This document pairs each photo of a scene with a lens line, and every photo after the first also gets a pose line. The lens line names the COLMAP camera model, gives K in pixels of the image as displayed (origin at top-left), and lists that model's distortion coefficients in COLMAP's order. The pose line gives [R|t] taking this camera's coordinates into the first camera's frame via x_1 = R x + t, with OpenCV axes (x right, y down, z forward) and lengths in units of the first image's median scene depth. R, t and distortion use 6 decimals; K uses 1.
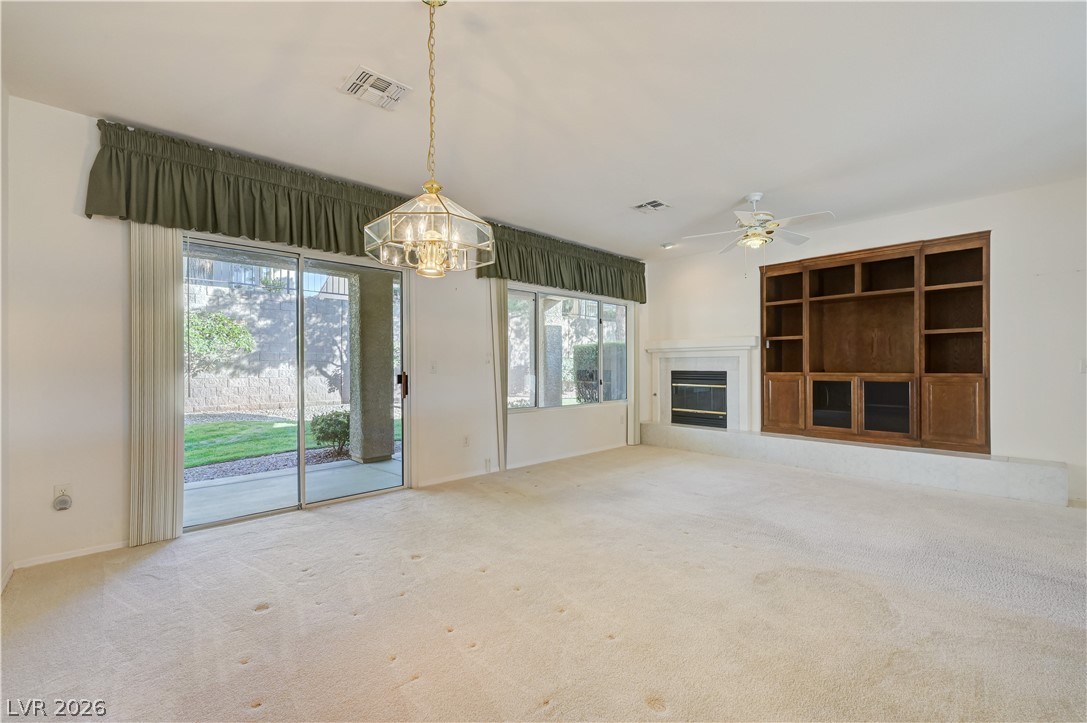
lens RADIAL K [[465.6, 0, 543.5], [0, 465.6, 361.5], [0, 0, 1]] dist [0.000297, 0.000038]
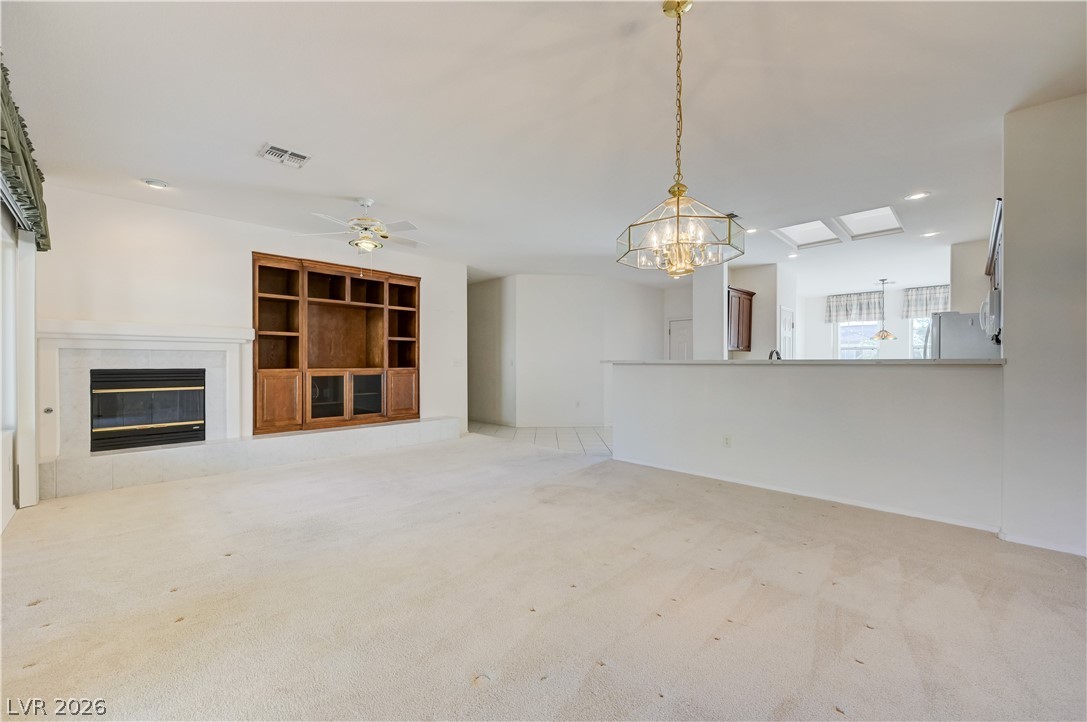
lens RADIAL K [[423.4, 0, 578.2], [0, 423.4, 365.0], [0, 0, 1]] dist [0.000139, 0.000002]
pose [[-0.080752, -0.002474, 0.996731, -0.414068], [-0.011078, 0.999937, 0.001584, 0.006736], [-0.996673, -0.010914, -0.080775, 0.459149]]
